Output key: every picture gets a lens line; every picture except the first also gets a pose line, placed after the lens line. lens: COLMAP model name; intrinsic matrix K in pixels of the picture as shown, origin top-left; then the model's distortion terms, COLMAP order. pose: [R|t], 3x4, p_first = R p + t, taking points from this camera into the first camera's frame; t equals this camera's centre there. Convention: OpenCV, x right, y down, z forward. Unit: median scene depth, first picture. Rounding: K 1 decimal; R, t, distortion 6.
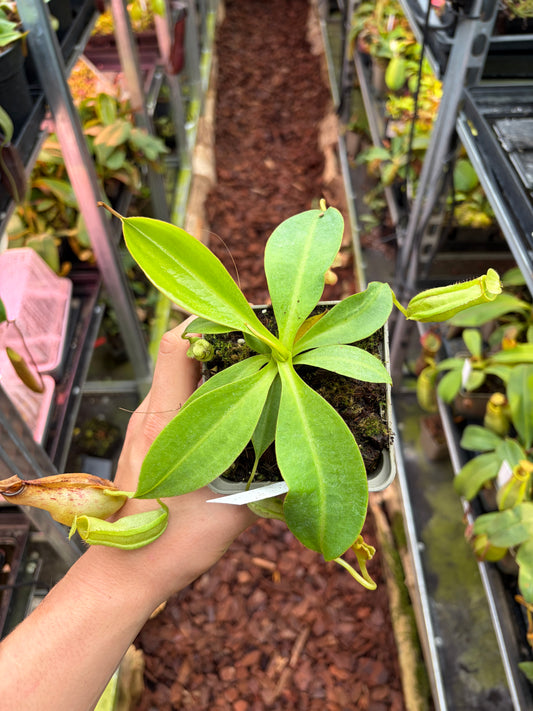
lens RADIAL K [[568.8, 0, 264.3], [0, 568.8, 342.7], [0, 0, 1]] dist [0.006304, -0.044546]
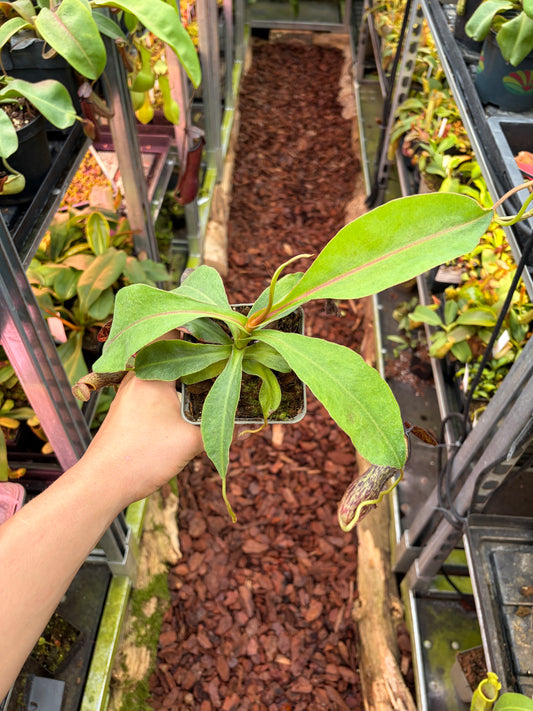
lens RADIAL K [[568.8, 0, 264.3], [0, 568.8, 342.7], [0, 0, 1]] dist [0.006304, -0.044546]
pose [[0.996808, 0.079769, -0.003216, -0.011850], [-0.079821, 0.996561, -0.022258, -0.122682], [0.001430, 0.022443, 0.999747, 0.088434]]
